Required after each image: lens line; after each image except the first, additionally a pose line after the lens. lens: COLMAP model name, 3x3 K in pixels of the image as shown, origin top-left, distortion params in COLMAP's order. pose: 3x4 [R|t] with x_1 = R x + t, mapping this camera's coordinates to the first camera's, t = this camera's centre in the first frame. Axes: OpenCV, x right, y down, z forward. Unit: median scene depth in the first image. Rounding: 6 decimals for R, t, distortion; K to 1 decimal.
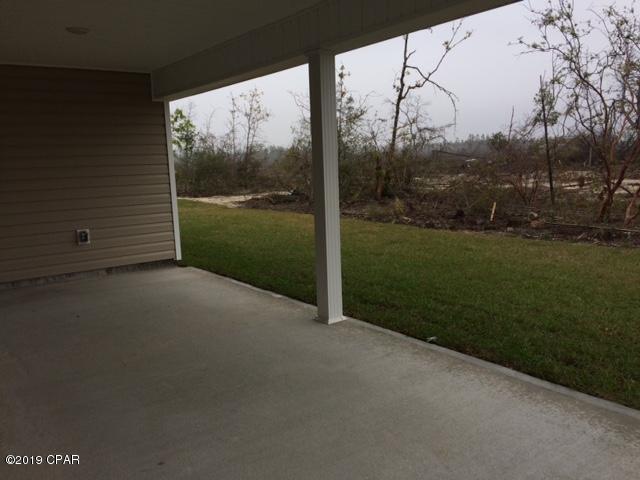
lens RADIAL K [[541.3, 0, 315.8], [0, 541.3, 241.9], [0, 0, 1]] dist [0.081027, -0.117407]
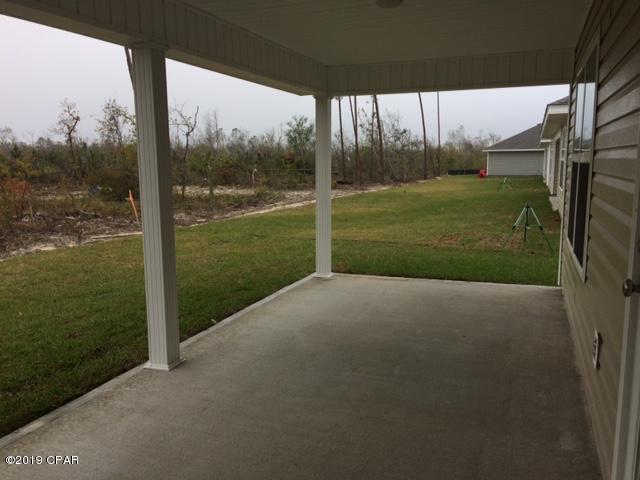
lens RADIAL K [[541.3, 0, 325.6], [0, 541.3, 243.7], [0, 0, 1]] dist [0.081027, -0.117407]
pose [[-0.542408, -0.086449, 0.835656, -0.774984], [0.154098, 0.967578, 0.200118, -0.162951], [-0.825862, 0.237319, -0.511500, 1.150671]]
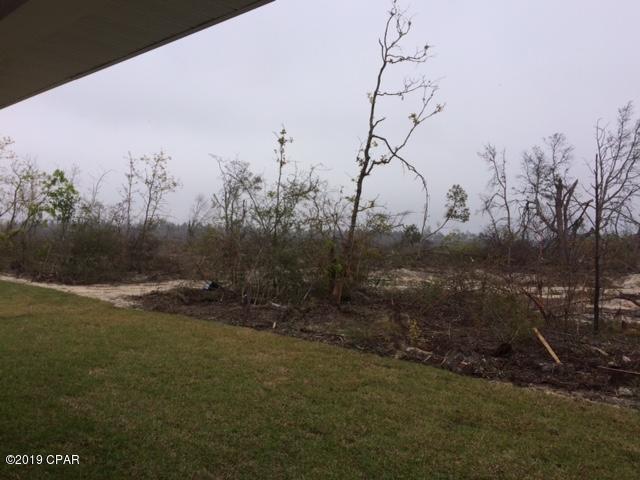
lens RADIAL K [[541.3, 0, 323.3], [0, 541.3, 244.8], [0, 0, 1]] dist [0.081027, -0.117407]
pose [[0.976160, 0.060513, 0.208445, -0.044659], [-0.029966, 0.988727, -0.146700, -0.037954], [-0.214972, 0.136956, 0.966969, 0.216560]]
